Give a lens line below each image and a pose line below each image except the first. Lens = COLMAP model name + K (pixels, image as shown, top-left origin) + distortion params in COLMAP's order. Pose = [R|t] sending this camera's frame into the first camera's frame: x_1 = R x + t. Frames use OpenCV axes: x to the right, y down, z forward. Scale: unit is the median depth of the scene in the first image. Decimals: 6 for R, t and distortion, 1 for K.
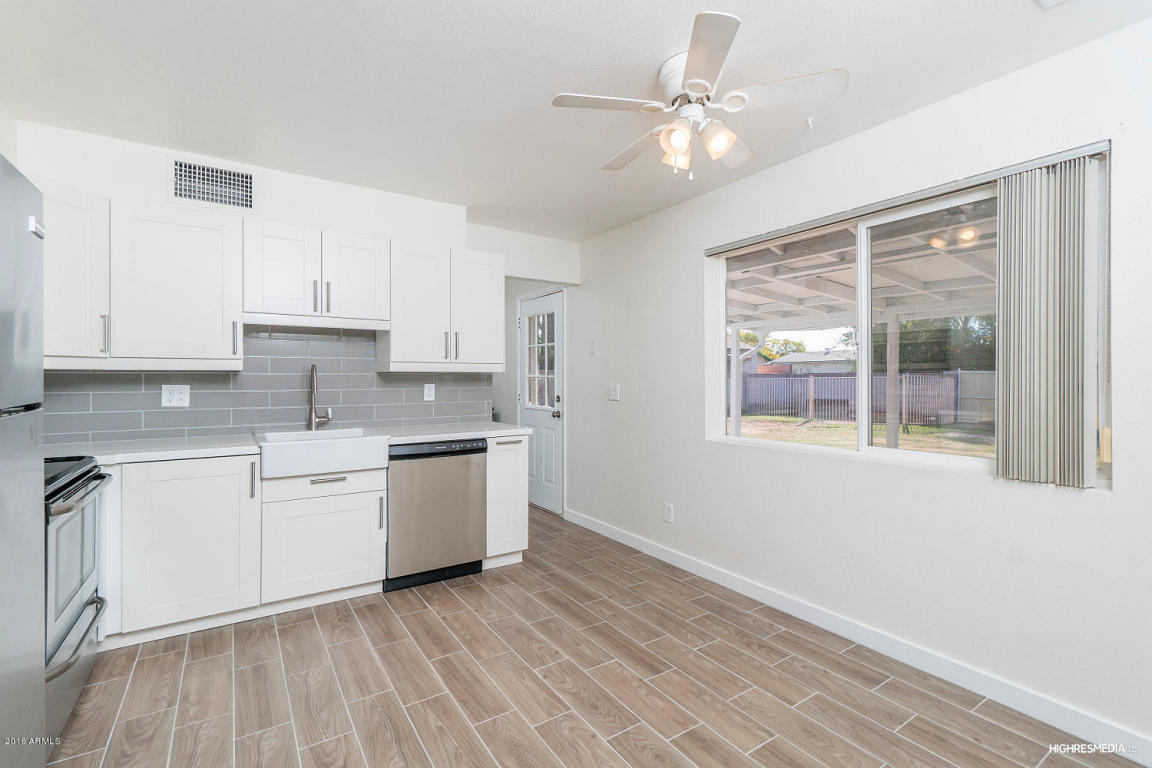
lens RADIAL K [[513.1, 0, 575.9], [0, 513.1, 383.3], [0, 0, 1]] dist [-0.002755, -0.000135]
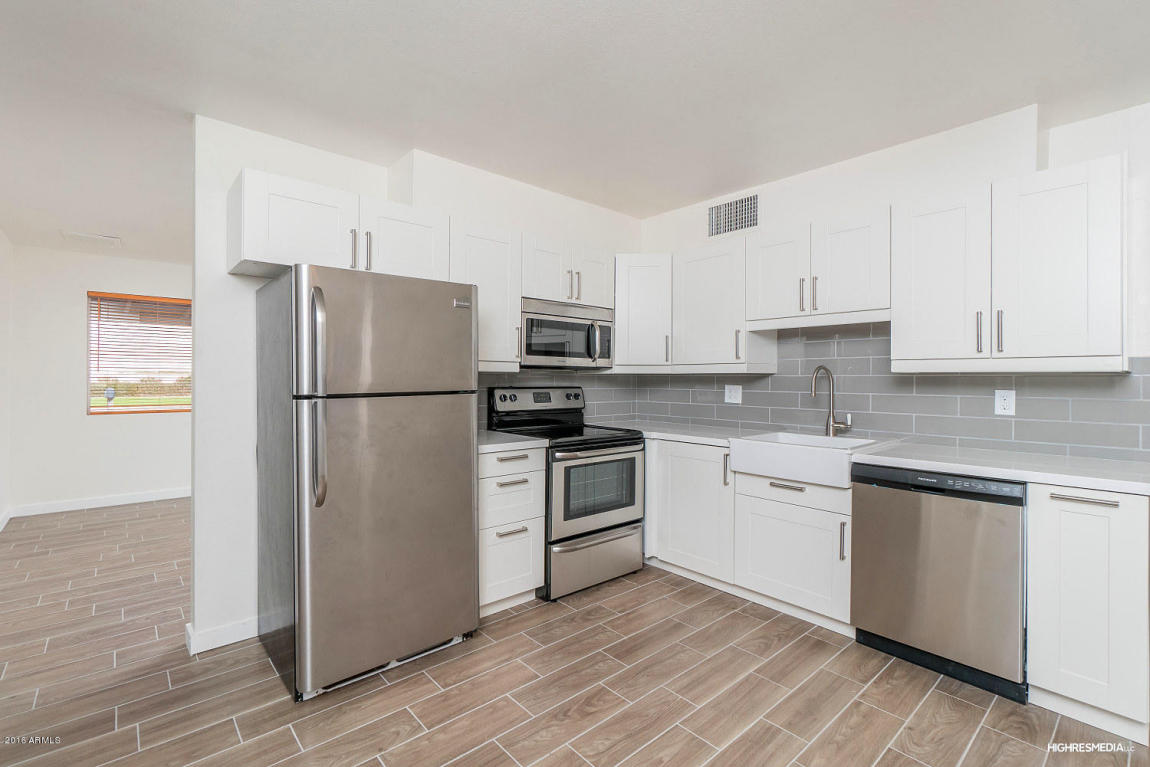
lens RADIAL K [[512.2, 0, 577.6], [0, 512.2, 378.6], [0, 0, 1]] dist [-0.002755, -0.000135]
pose [[0.143866, -0.001125, -0.989597, 0.388077], [-0.022901, 0.999728, -0.004466, 0.000706], [0.989332, 0.023306, 0.143801, 0.449095]]
